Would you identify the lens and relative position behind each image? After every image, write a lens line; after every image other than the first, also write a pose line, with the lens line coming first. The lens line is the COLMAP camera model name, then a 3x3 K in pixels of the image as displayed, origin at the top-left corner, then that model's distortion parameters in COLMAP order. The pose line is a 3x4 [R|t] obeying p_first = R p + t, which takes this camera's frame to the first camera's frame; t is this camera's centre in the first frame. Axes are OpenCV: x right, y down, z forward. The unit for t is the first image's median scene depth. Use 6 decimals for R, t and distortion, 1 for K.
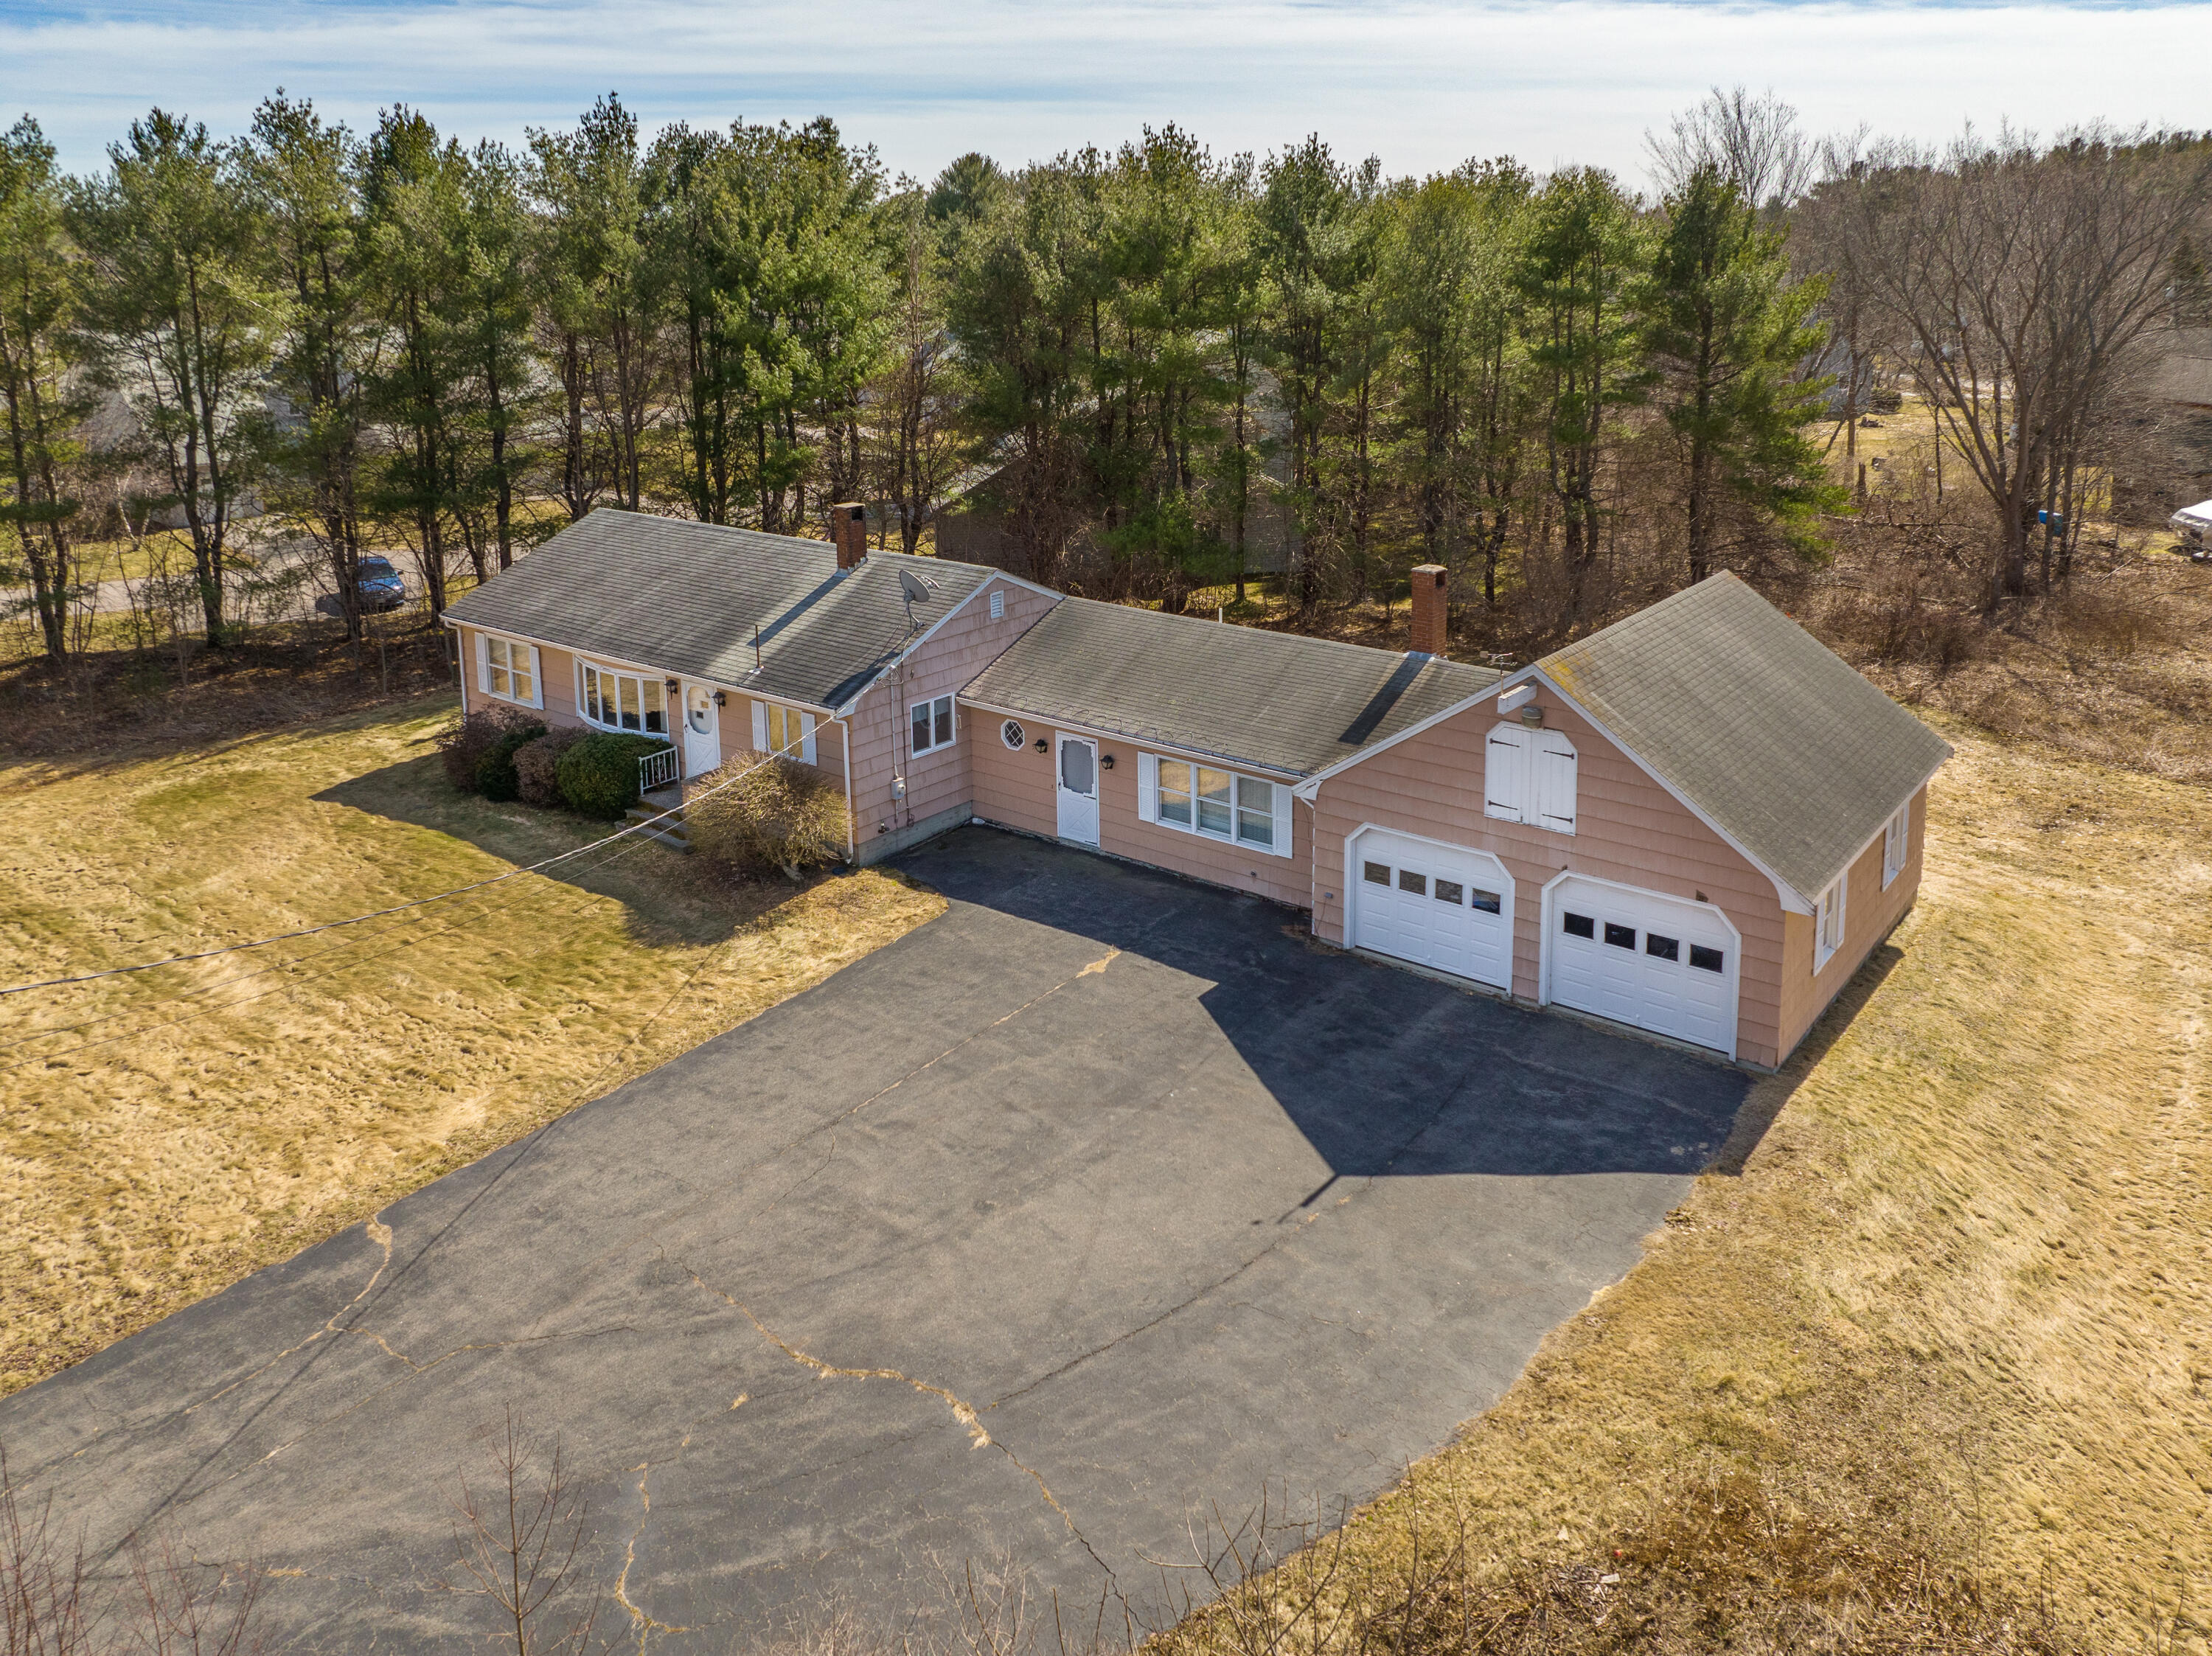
lens RADIAL K [[1689.7, 0, 1102.6], [0, 1689.7, 602.2], [0, 0, 1]] dist [-0.032909, -0.004660]
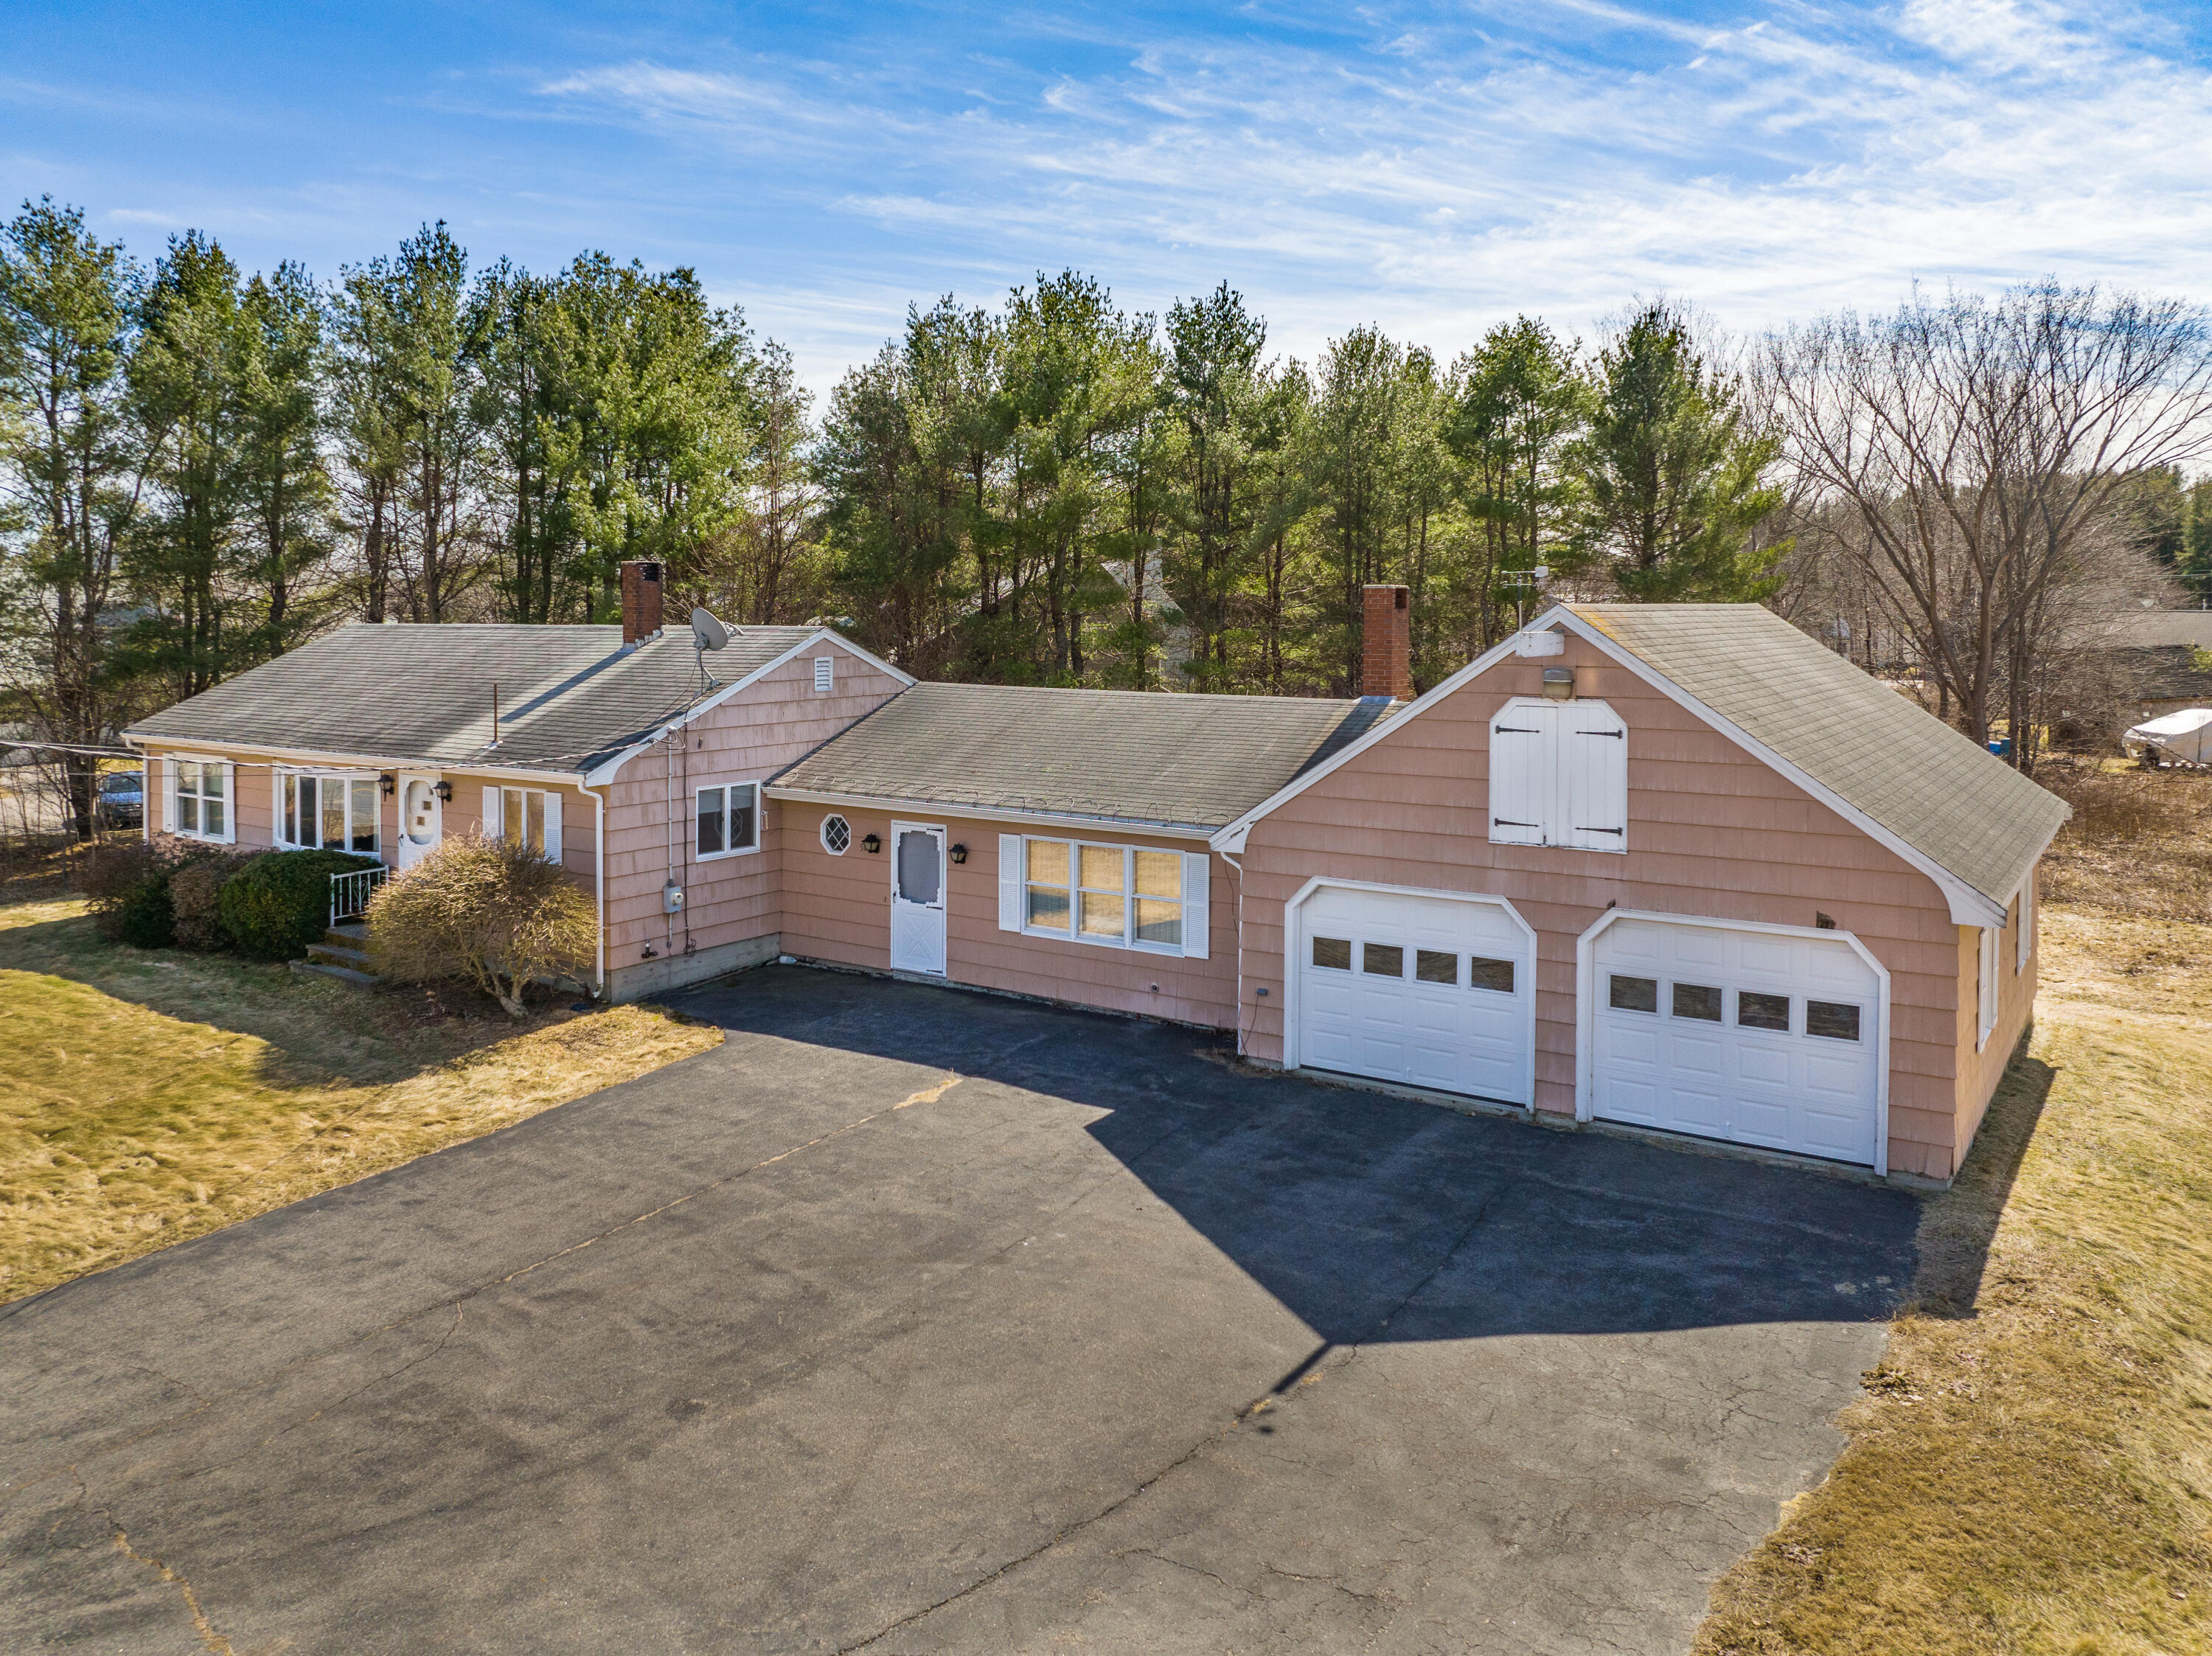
lens RADIAL K [[1600.1, 0, 1161.1], [0, 1600.1, 735.1], [0, 0, 1]] dist [-0.045735, 0.006438]
pose [[0.995522, 0.018491, 0.092702, 0.029561], [-0.003712, 0.987572, -0.157124, 0.177992], [-0.094455, 0.156076, 0.983218, 0.345504]]
